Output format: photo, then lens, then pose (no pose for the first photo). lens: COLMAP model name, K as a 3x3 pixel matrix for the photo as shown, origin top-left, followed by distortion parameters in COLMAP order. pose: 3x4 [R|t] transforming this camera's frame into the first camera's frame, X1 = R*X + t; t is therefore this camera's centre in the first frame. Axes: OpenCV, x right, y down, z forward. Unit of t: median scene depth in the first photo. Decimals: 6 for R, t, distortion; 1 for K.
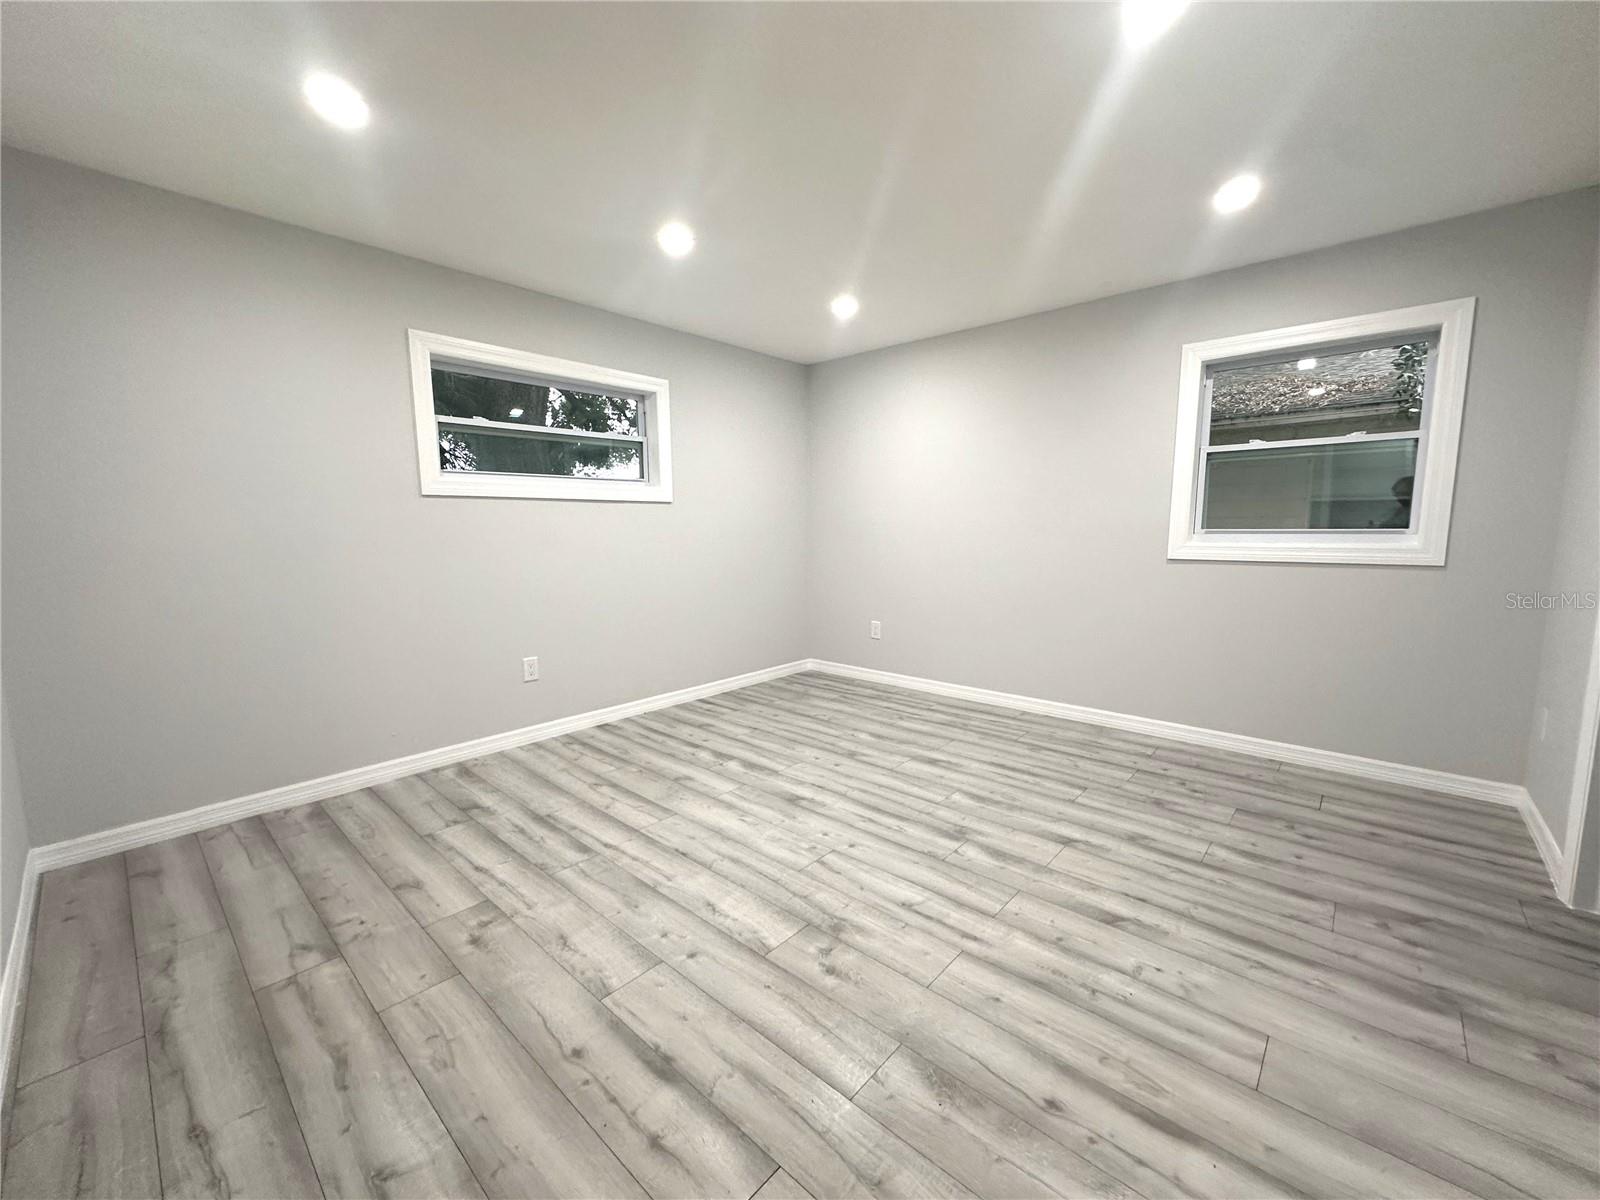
lens RADIAL K [[636.9, 0, 800.2], [0, 636.9, 602.5], [0, 0, 1]] dist [-0.003962, 0.000461]
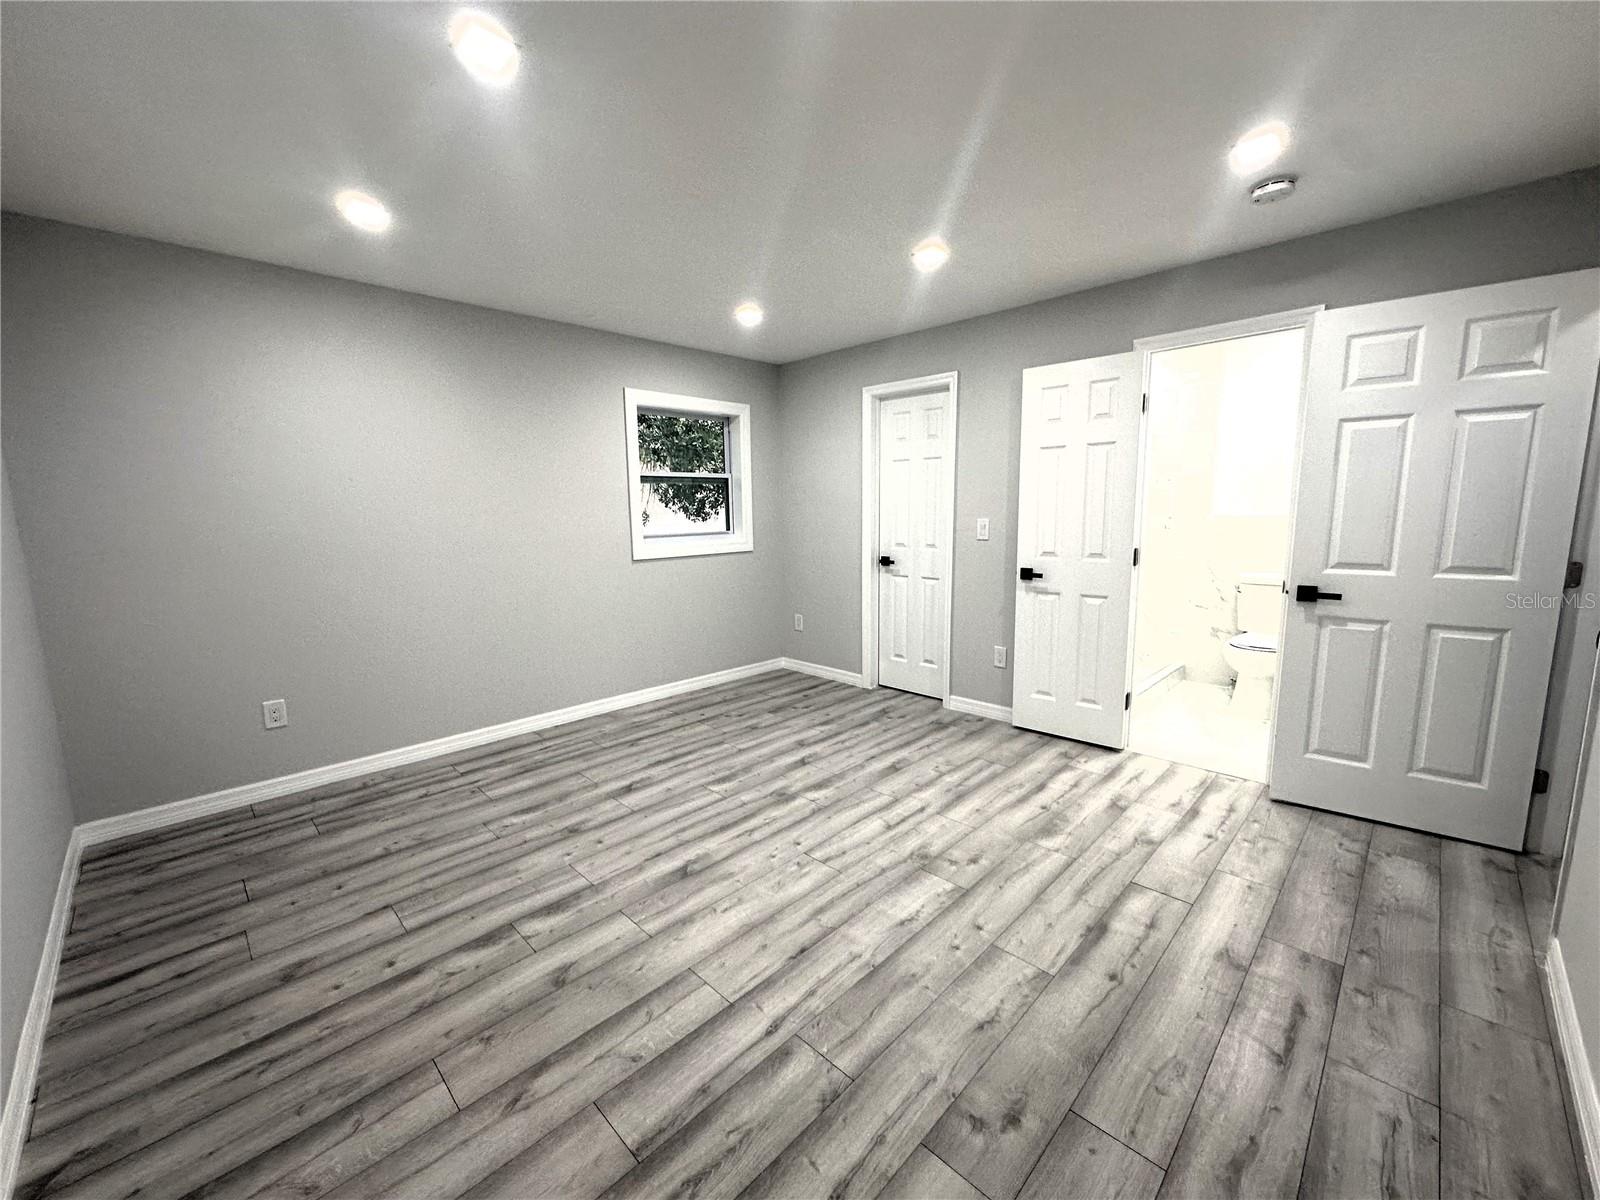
lens RADIAL K [[636.9, 0, 800.2], [0, 636.9, 602.5], [0, 0, 1]] dist [-0.003962, 0.000461]
pose [[0.048449, -0.141770, 0.988713, -0.808671], [0.134021, 0.981847, 0.134218, -0.139757], [-0.989793, 0.126005, 0.066570, 0.767809]]
